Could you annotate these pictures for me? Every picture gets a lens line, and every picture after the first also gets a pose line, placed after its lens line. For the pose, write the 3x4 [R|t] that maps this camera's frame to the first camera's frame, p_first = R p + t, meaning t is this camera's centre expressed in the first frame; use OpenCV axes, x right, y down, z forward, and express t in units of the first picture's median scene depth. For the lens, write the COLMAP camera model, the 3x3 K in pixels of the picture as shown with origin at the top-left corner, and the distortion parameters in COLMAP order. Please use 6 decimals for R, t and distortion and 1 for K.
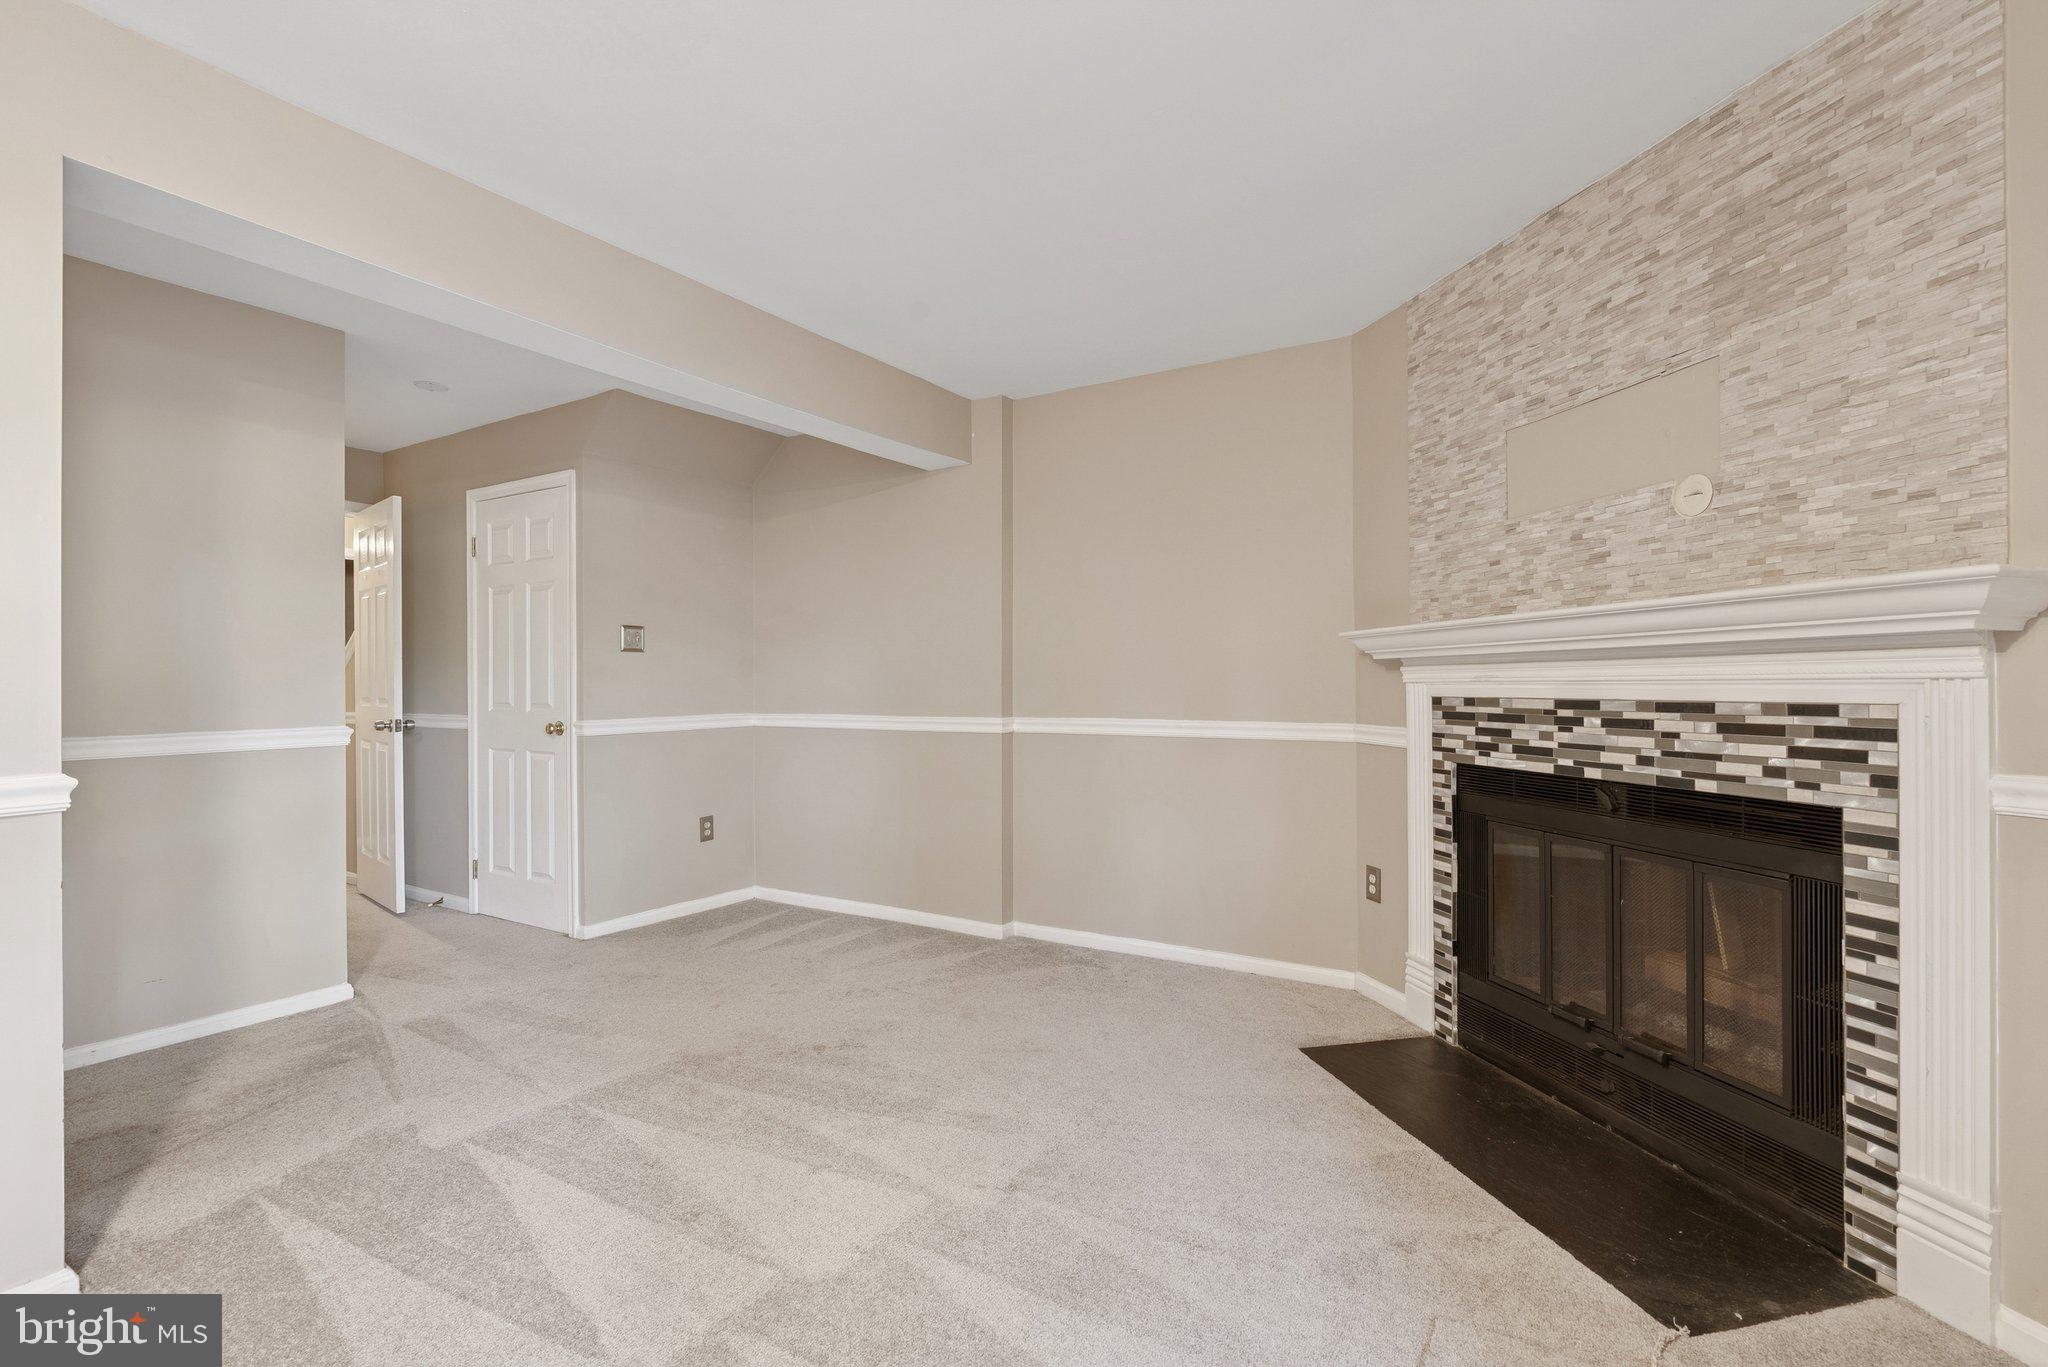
lens RADIAL K [[937.2, 0, 1038.0], [0, 937.2, 684.8], [0, 0, 1]] dist [-0.000522, 0.000366]
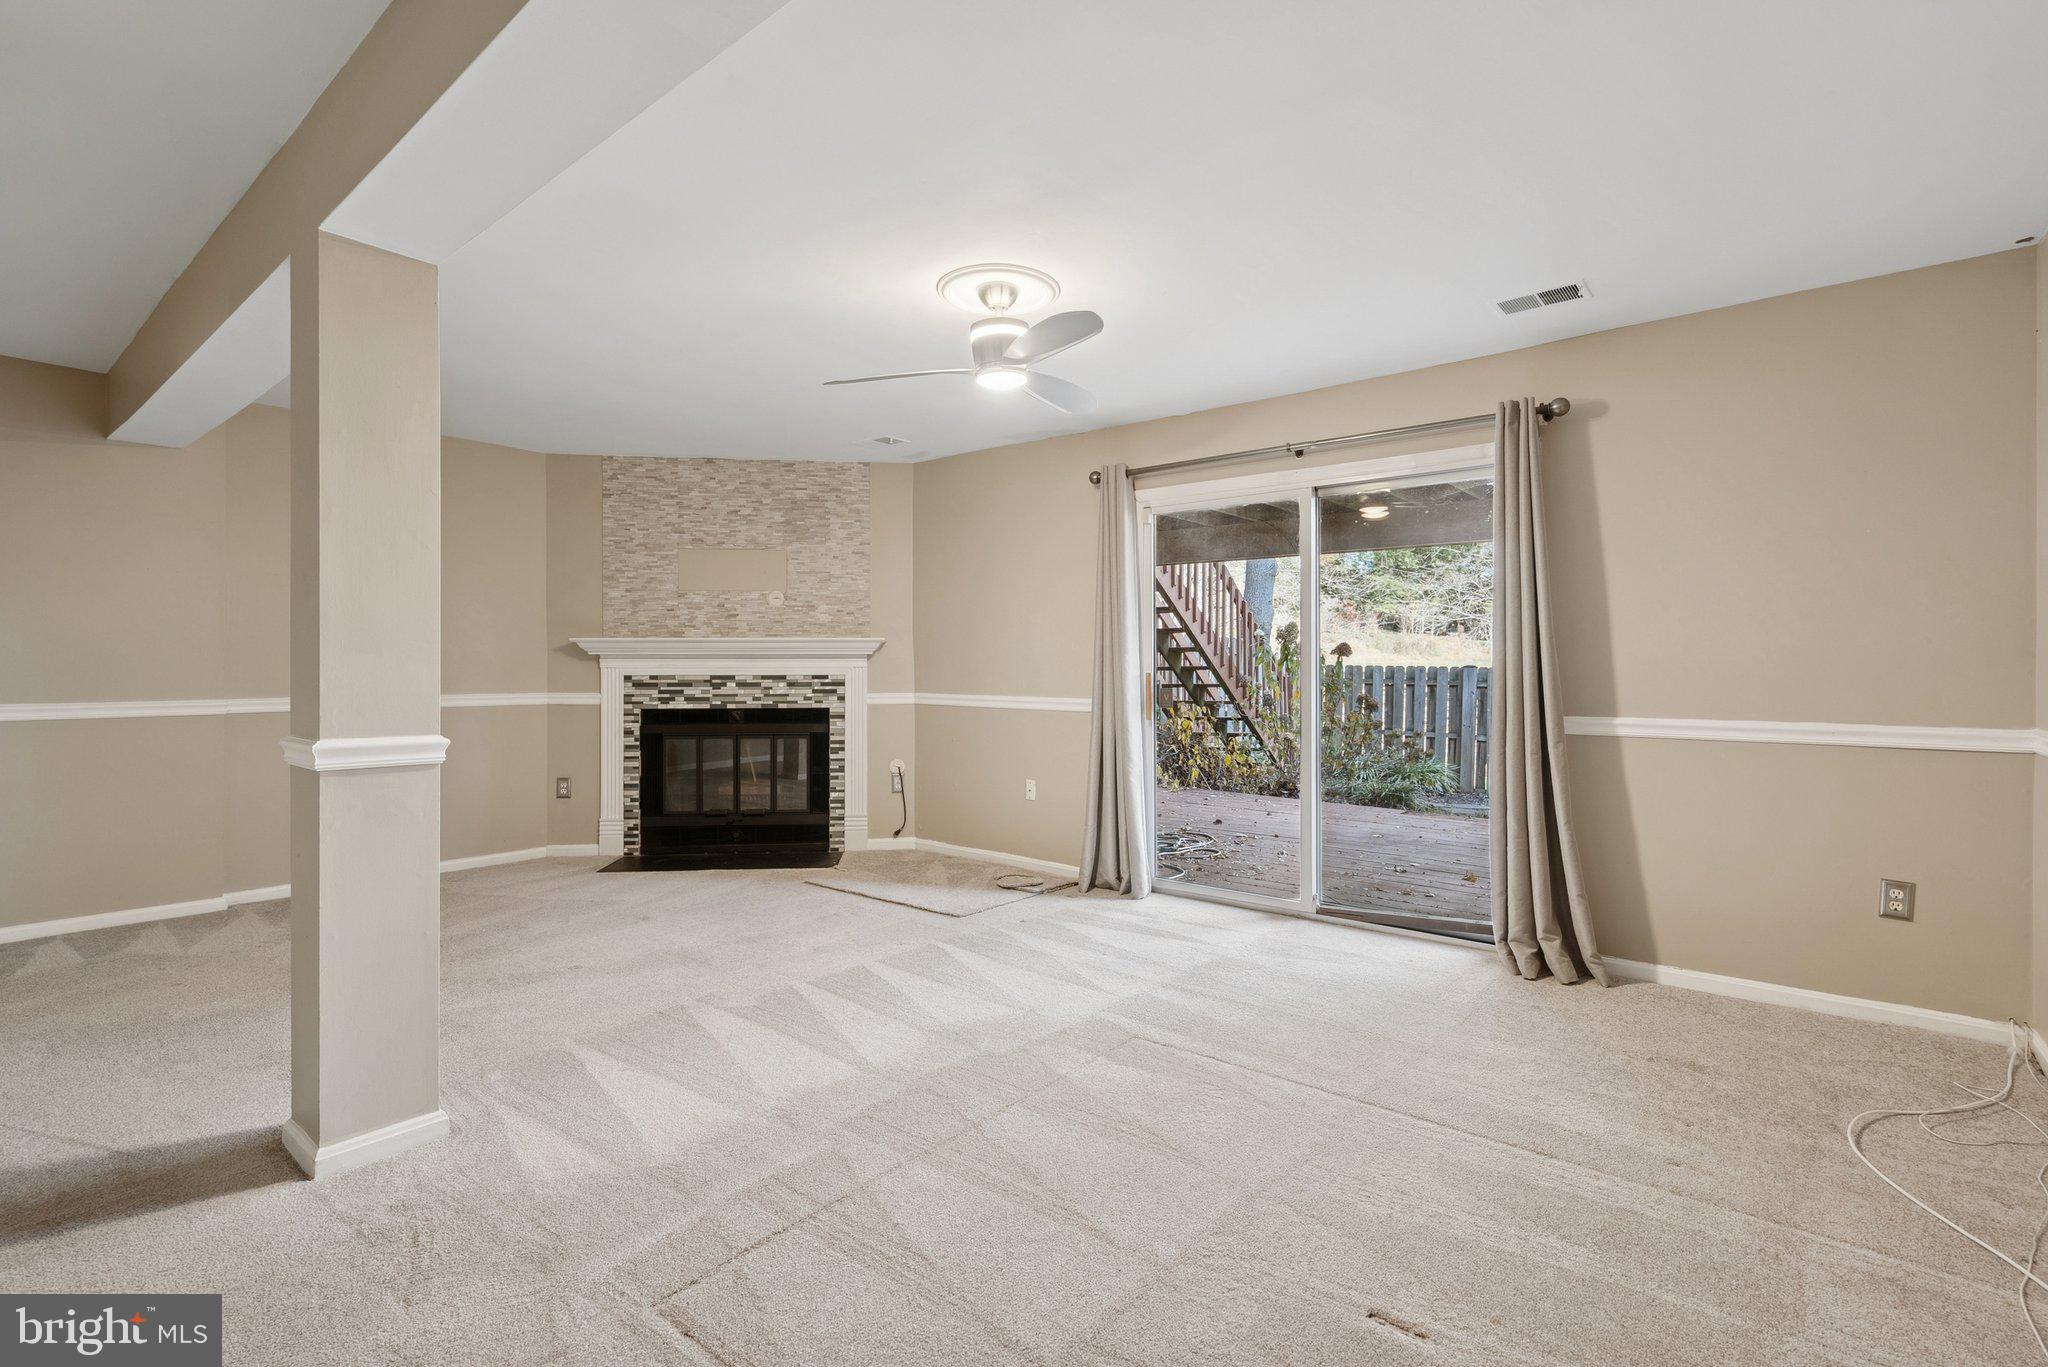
lens RADIAL K [[937.2, 0, 1020.5], [0, 937.2, 671.4], [0, 0, 1]] dist [-0.000522, 0.000366]
pose [[0.101541, -0.002378, 0.994828, -1.850429], [-0.000591, 0.999997, 0.002451, -0.000367], [-0.994831, -0.000837, 0.101540, 0.028005]]
